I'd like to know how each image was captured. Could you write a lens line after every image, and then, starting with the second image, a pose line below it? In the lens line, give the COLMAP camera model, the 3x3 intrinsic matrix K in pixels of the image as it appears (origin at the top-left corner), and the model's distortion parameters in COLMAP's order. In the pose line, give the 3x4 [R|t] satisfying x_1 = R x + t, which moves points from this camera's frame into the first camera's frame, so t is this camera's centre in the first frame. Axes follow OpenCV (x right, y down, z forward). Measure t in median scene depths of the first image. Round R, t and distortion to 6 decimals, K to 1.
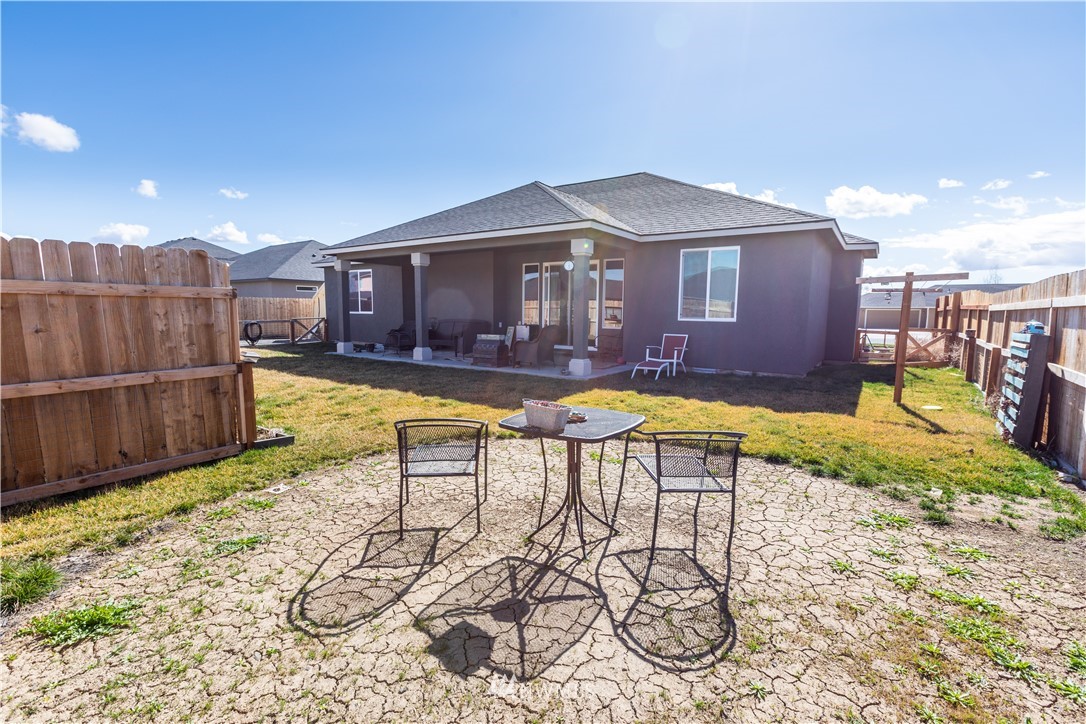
lens RADIAL K [[482.2, 0, 540.3], [0, 482.2, 363.4], [0, 0, 1]] dist [0.001054, -0.000470]
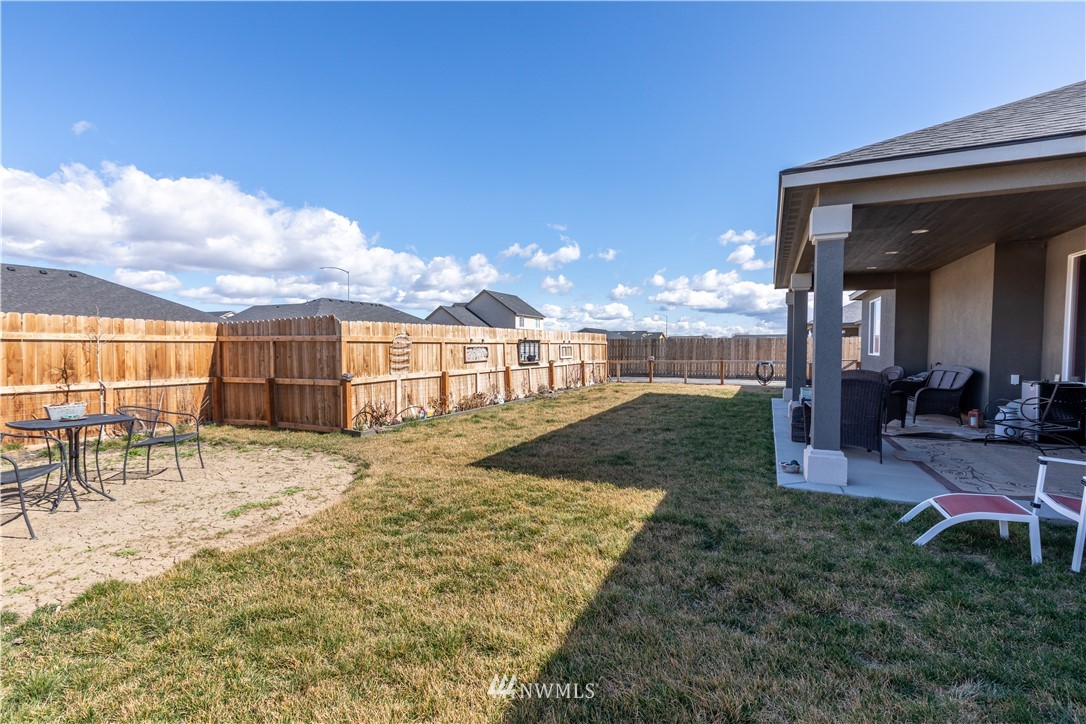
lens RADIAL K [[482.2, 0, 540.3], [0, 482.2, 363.4], [0, 0, 1]] dist [0.001054, -0.000470]
pose [[0.187937, 0.025646, -0.981846, 0.483784], [-0.110906, 0.993820, 0.004730, -0.059000], [0.975899, 0.108003, 0.189620, 0.567077]]
